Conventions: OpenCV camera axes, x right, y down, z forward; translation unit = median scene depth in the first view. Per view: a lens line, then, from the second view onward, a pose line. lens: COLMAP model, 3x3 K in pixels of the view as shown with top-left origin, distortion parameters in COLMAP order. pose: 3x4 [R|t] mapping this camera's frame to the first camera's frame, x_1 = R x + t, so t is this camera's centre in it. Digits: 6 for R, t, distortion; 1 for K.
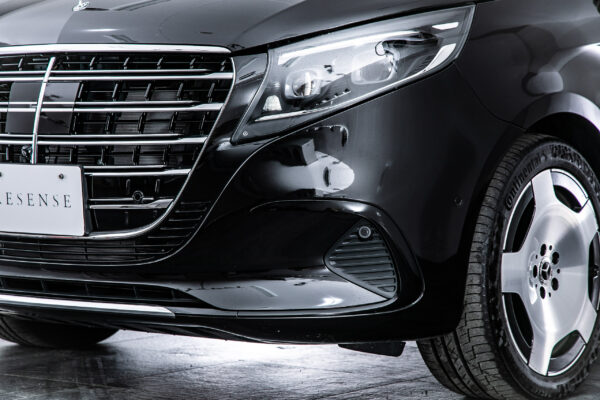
lens RADIAL K [[1831.4, 0, 301.4], [0, 1831.4, 199.9], [0, 0, 1]] dist [0.221895, 0.000000]
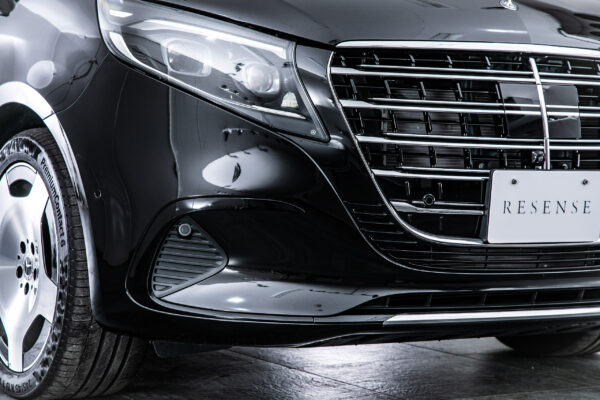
lens RADIAL K [[1740.2, 0, 299.6], [0, 1740.2, 204.1], [0, 0, 1]] dist [-0.476893, 0.000000]
pose [[0.398115, -0.044665, 0.916248, -1.012405], [0.020087, 0.998999, 0.039971, -0.039903], [-0.917116, 0.002491, 0.398613, 0.757346]]
